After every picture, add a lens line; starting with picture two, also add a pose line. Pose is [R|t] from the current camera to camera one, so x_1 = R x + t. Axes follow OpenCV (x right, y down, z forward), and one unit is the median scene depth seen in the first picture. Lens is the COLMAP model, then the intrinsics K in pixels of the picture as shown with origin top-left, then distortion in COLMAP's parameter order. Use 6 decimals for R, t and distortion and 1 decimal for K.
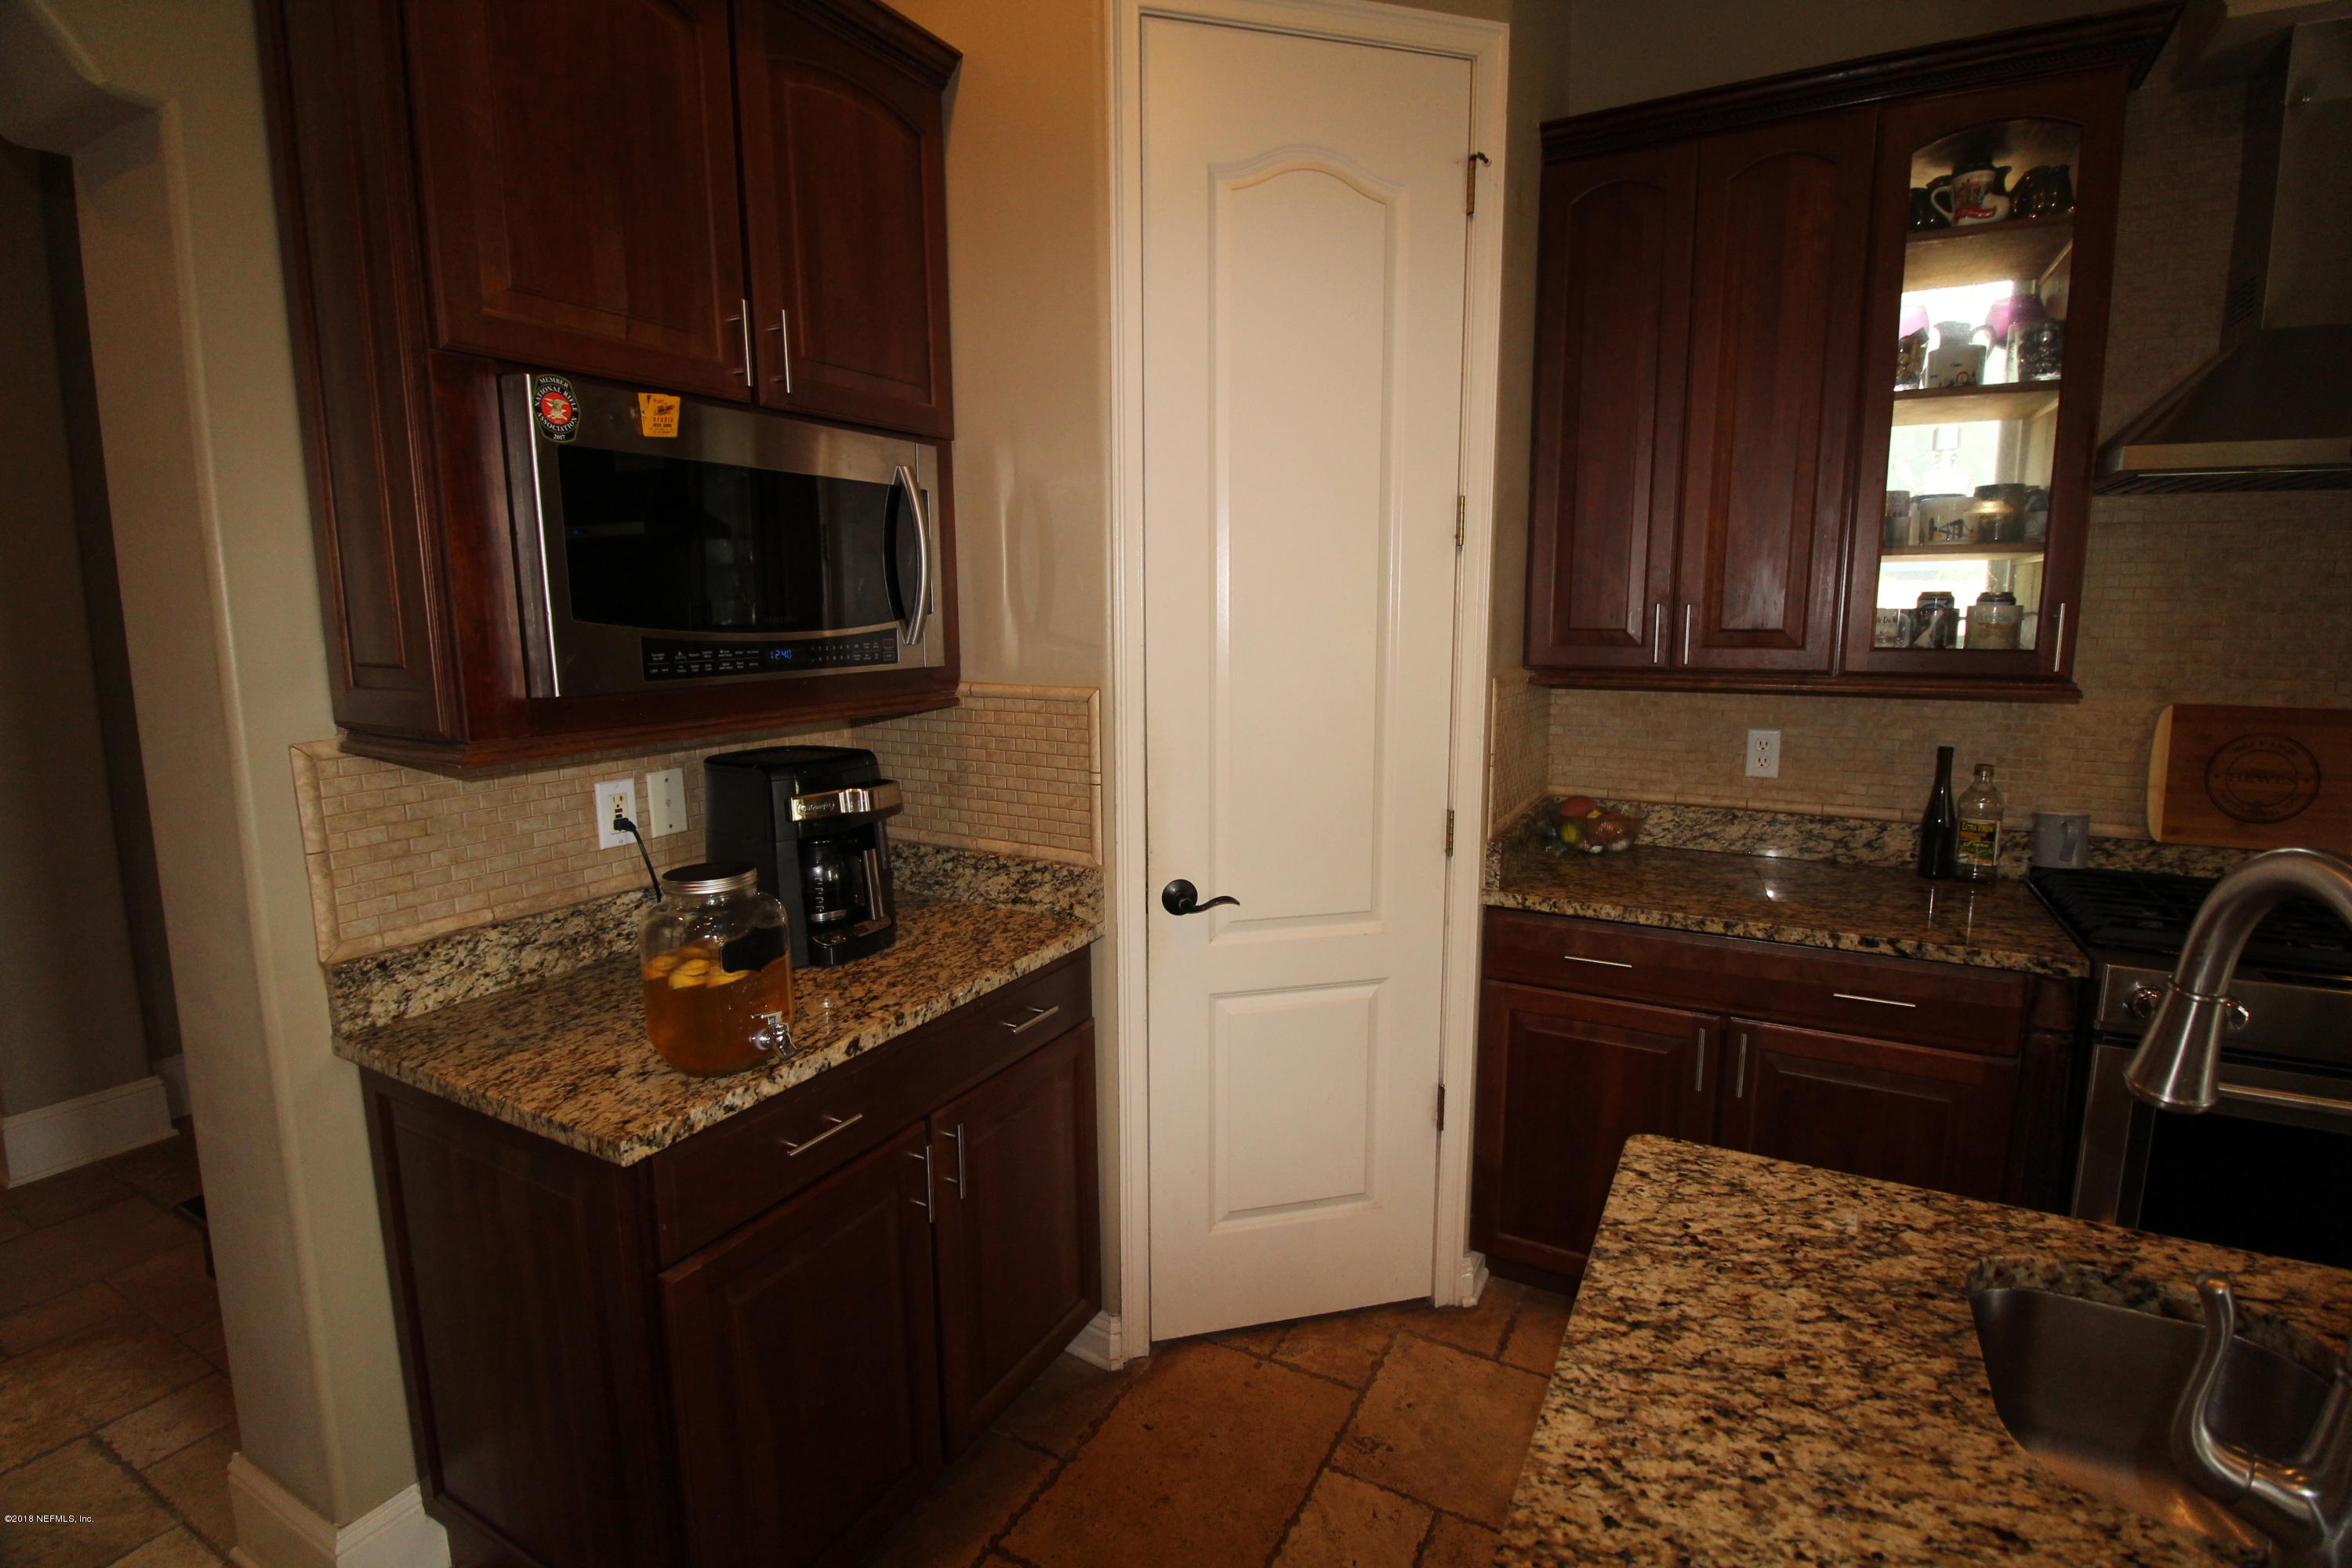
lens RADIAL K [[1086.7, 0, 1204.5], [0, 1086.7, 769.5], [0, 0, 1]] dist [-0.001458, -0.011671]
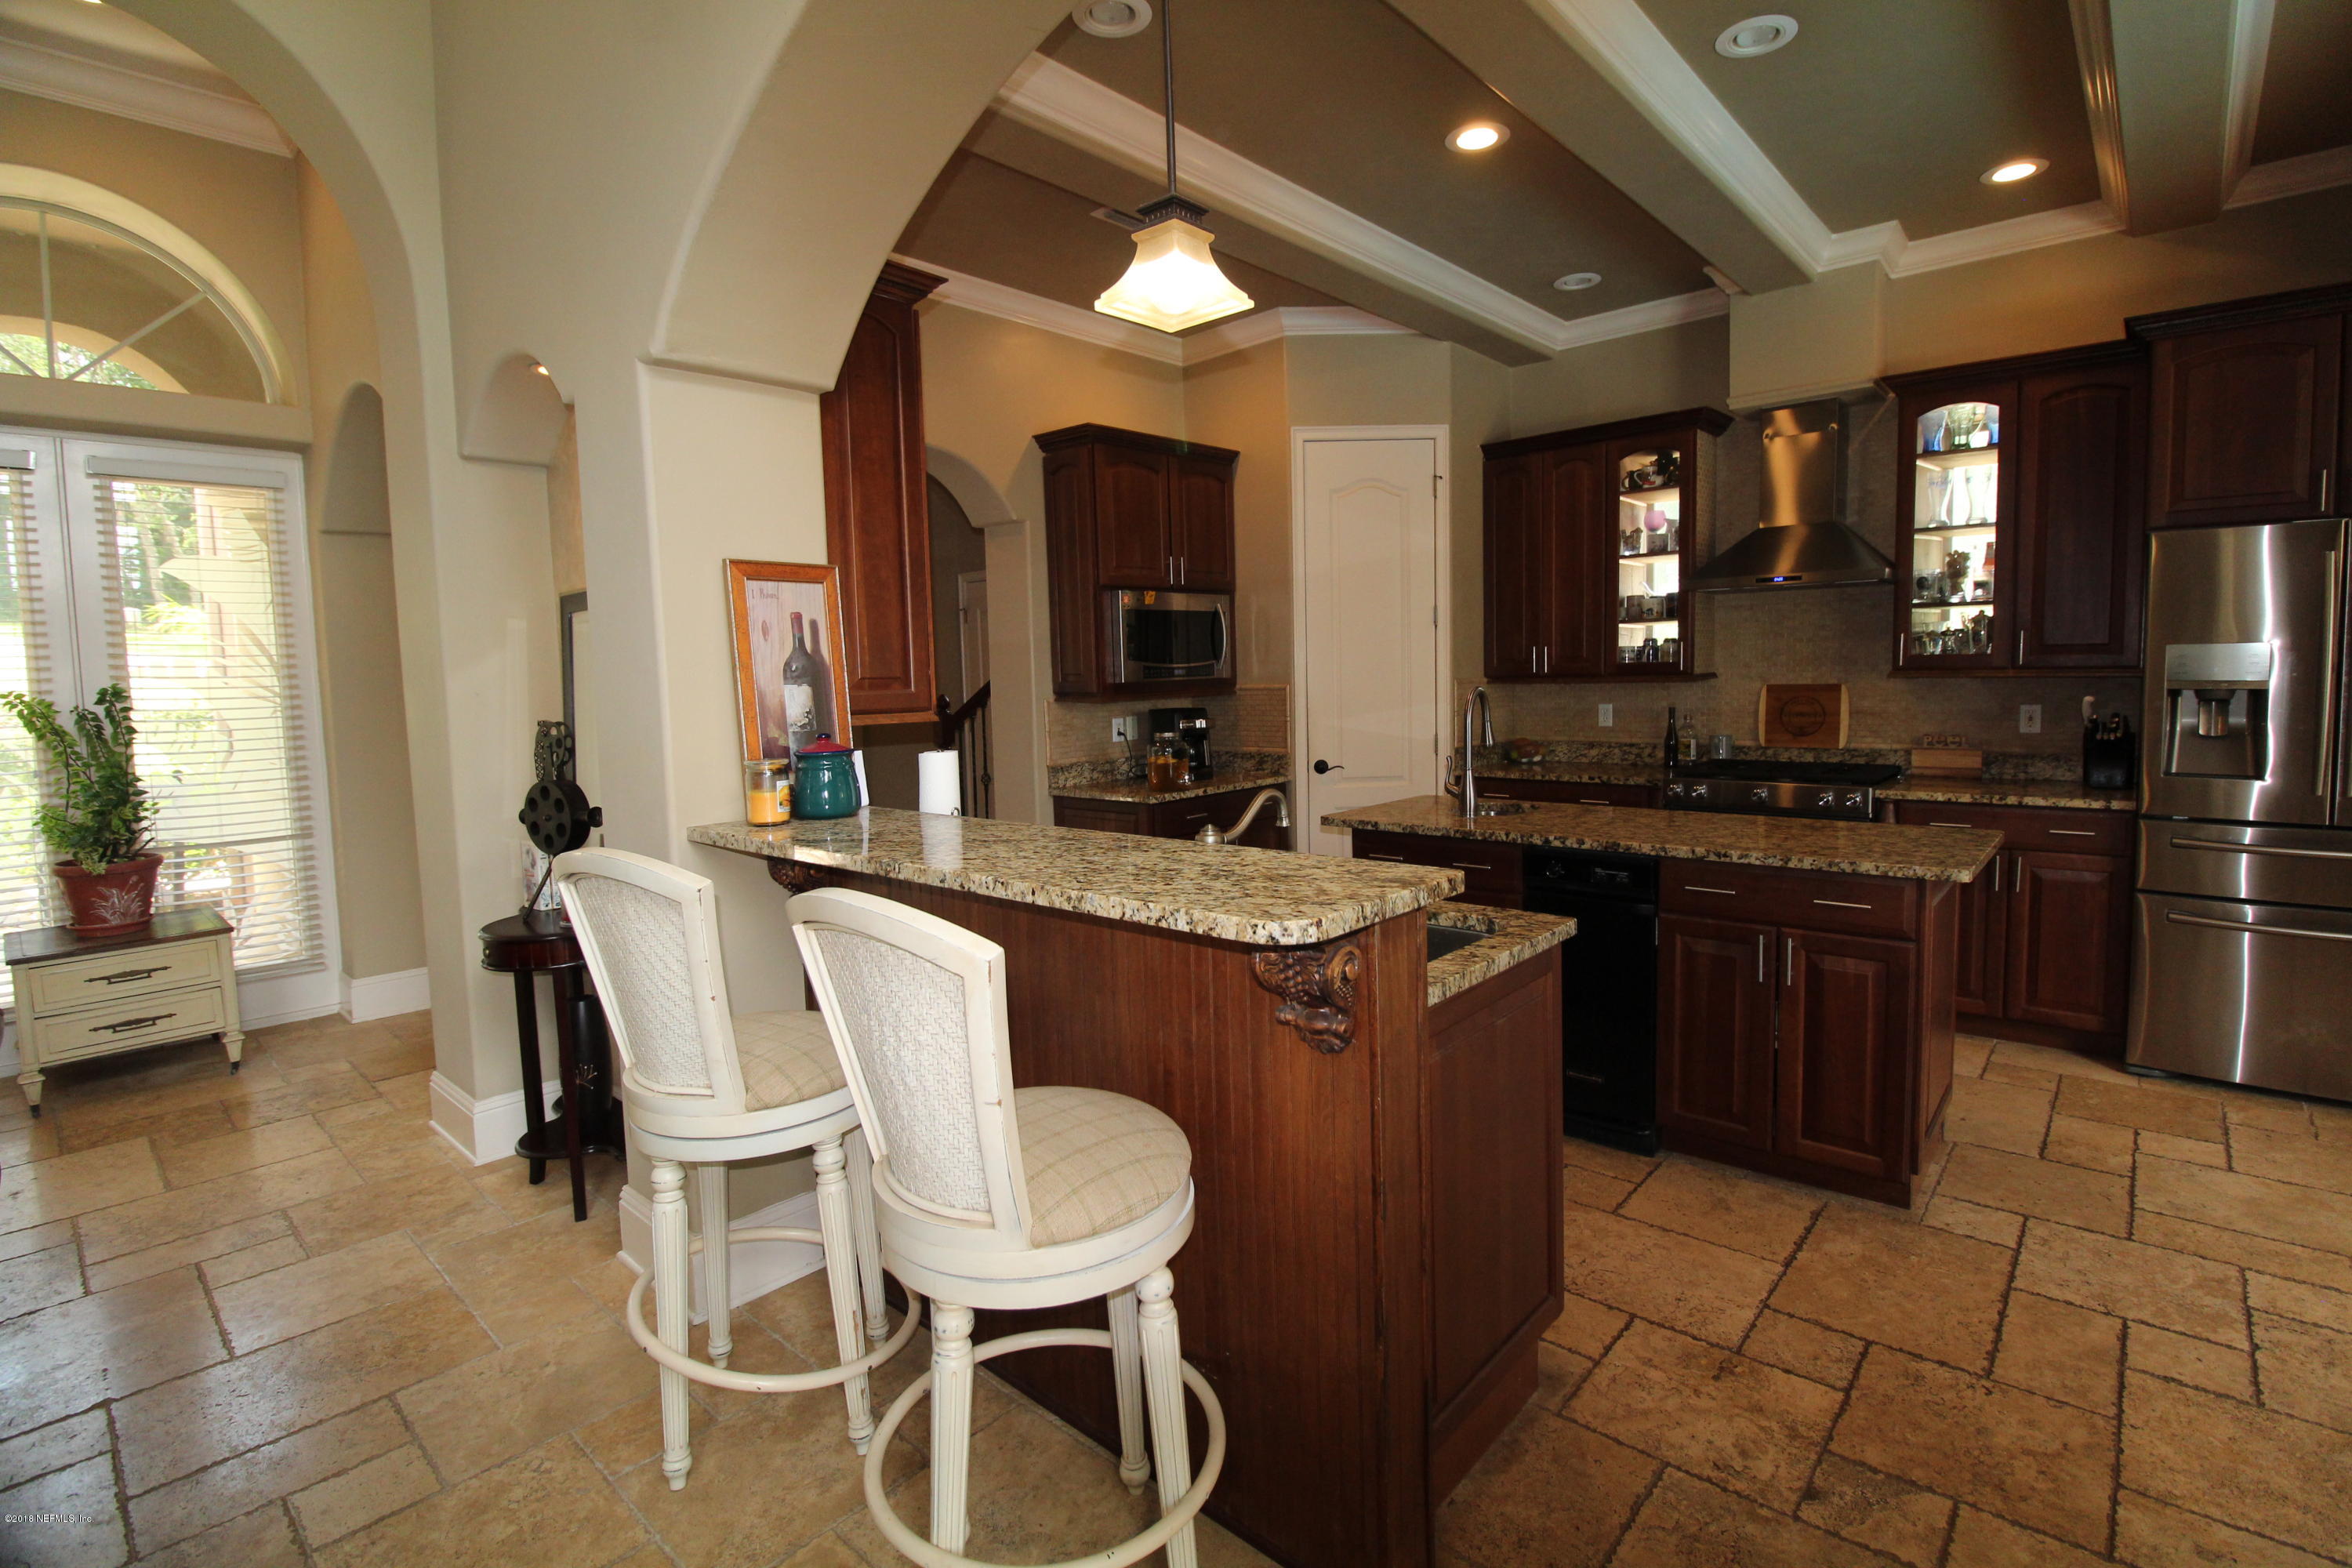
lens RADIAL K [[1086.7, 0, 1201.1], [0, 1086.7, 754.4], [0, 0, 1]] dist [-0.001458, -0.011671]
pose [[0.972568, -0.002833, -0.232602, 0.290966], [-0.012280, 0.997906, -0.063497, 0.250482], [0.232295, 0.064612, 0.970497, -1.506419]]
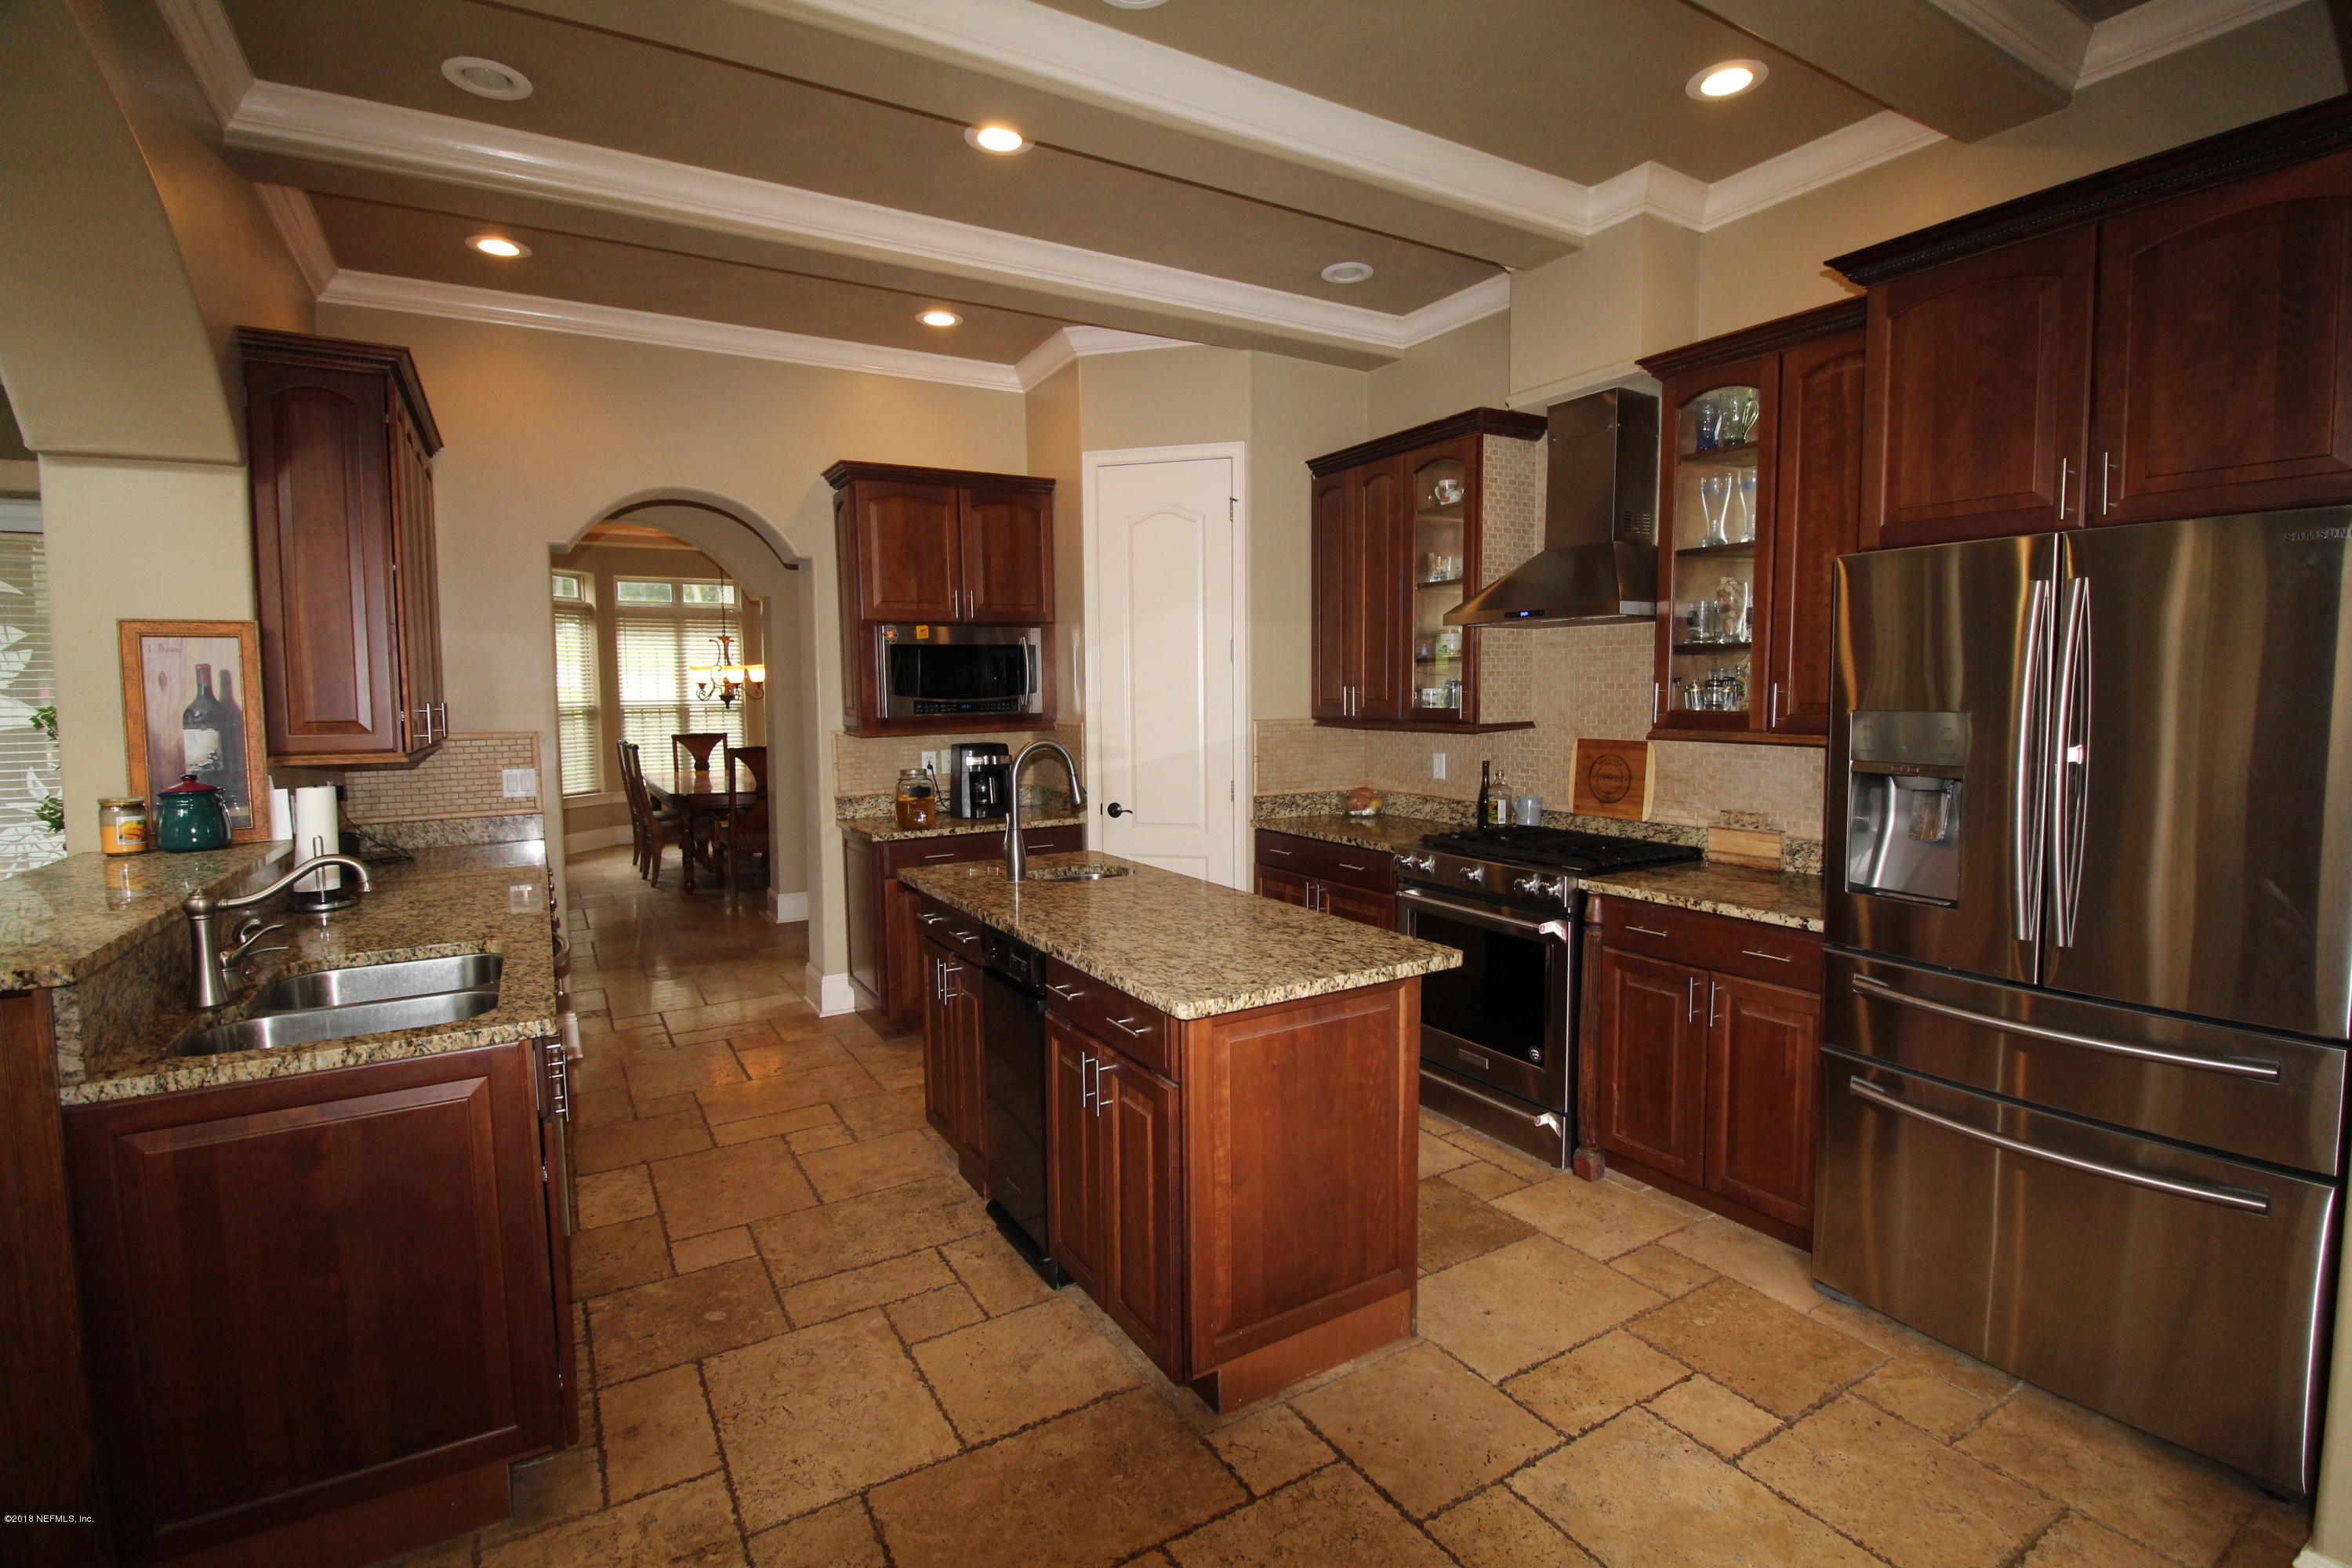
lens RADIAL K [[1086.7, 0, 1201.0], [0, 1086.7, 766.8], [0, 0, 1]] dist [-0.001458, -0.011671]
pose [[0.863429, 0.031932, -0.503458, 1.327806], [-0.067116, 0.996394, -0.051908, 0.132696], [0.499985, 0.078609, 0.862459, -0.962506]]
